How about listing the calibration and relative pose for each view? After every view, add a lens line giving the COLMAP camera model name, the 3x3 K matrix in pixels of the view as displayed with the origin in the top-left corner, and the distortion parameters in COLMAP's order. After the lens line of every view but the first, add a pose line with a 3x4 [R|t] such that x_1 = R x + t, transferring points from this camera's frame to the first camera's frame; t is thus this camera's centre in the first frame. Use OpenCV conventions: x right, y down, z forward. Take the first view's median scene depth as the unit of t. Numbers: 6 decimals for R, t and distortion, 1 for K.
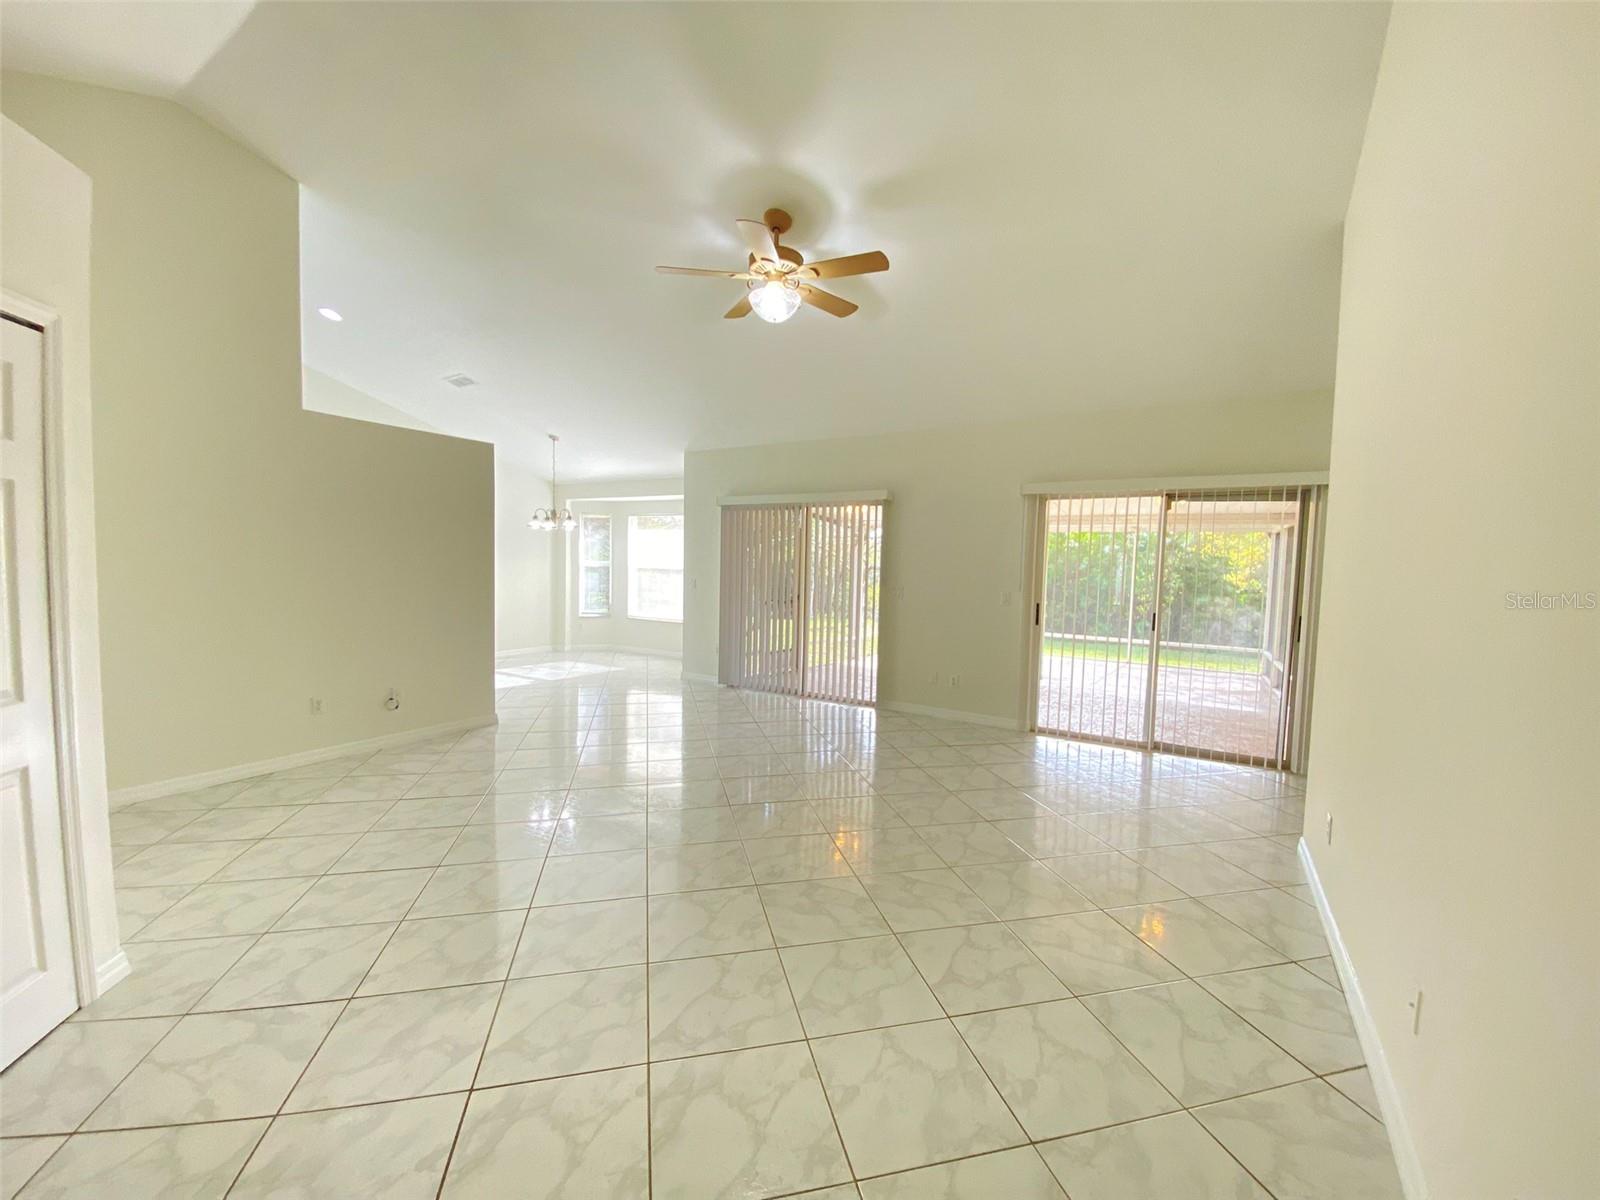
lens RADIAL K [[644.1, 0, 808.3], [0, 644.1, 598.6], [0, 0, 1]] dist [0.010237, -0.001005]
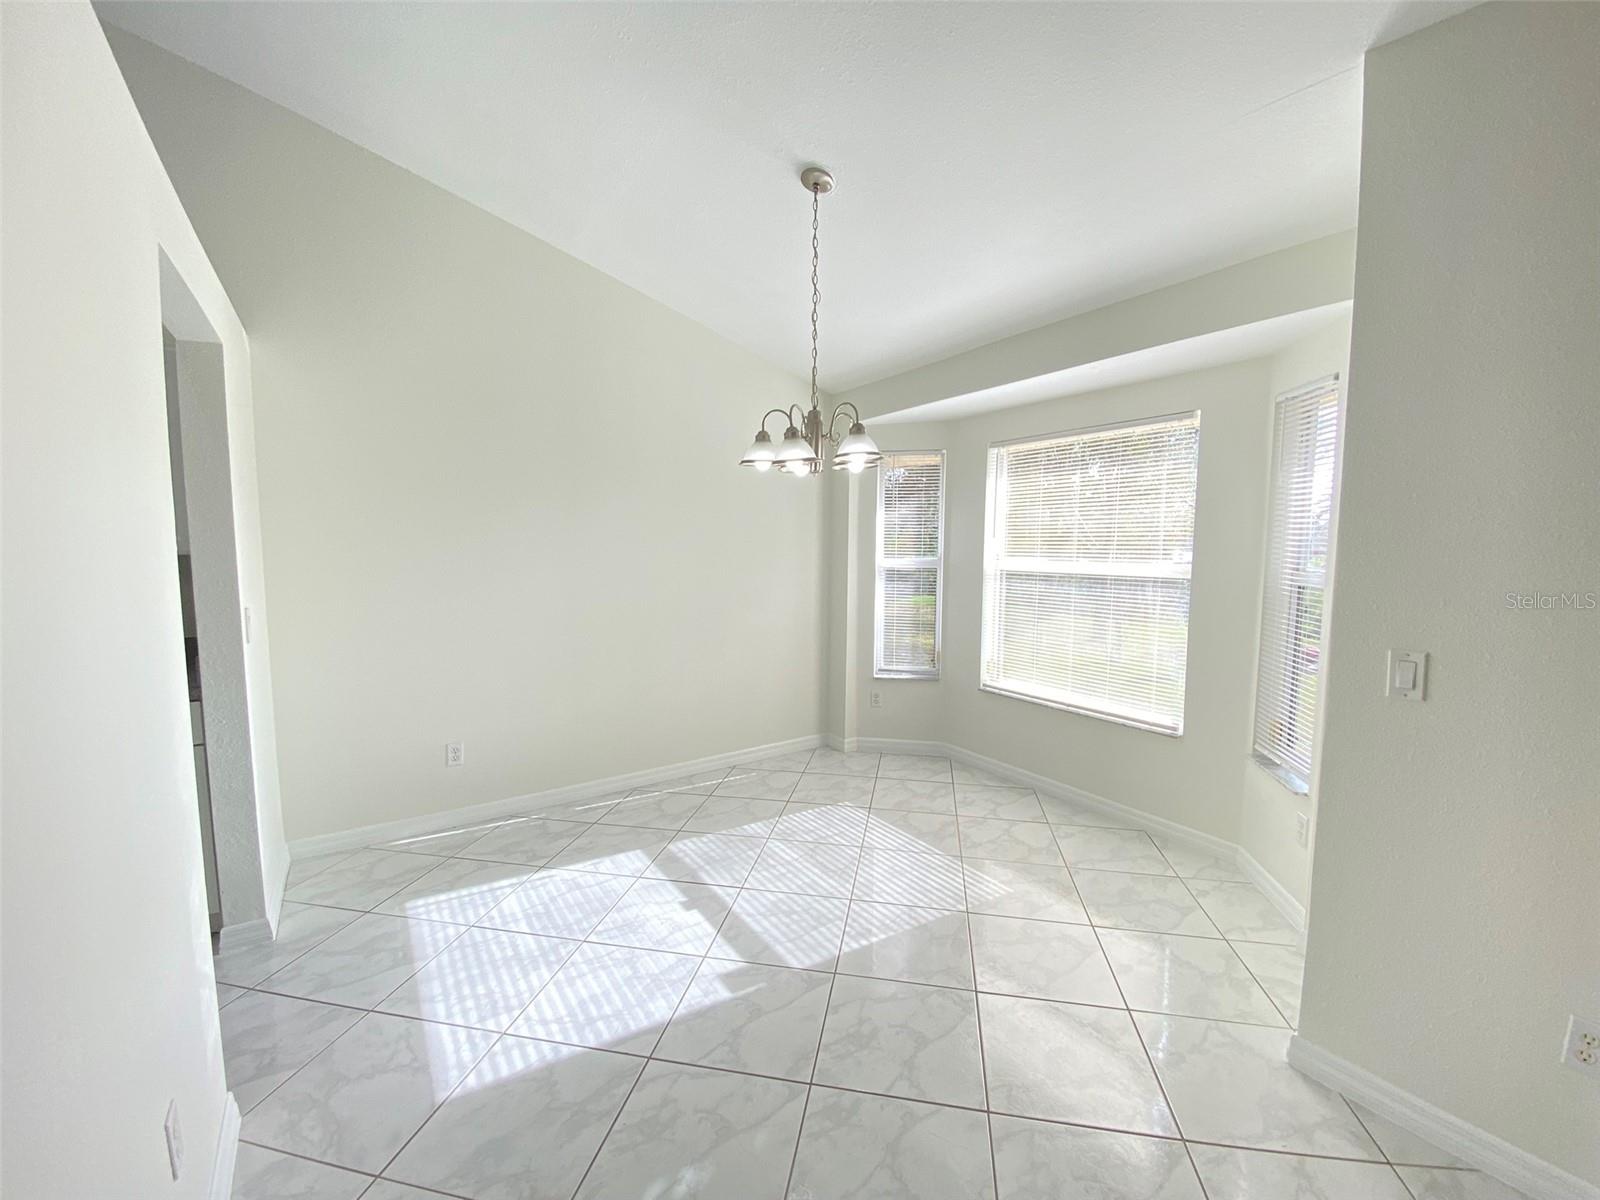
lens RADIAL K [[644.1, 0, 804.3], [0, 644.1, 605.1], [0, 0, 1]] dist [0.010237, -0.001005]
pose [[0.908823, 0.017155, -0.416830, -0.211951], [-0.005644, 0.999568, 0.028831, -0.038798], [0.417145, -0.023850, 0.908527, 0.568927]]
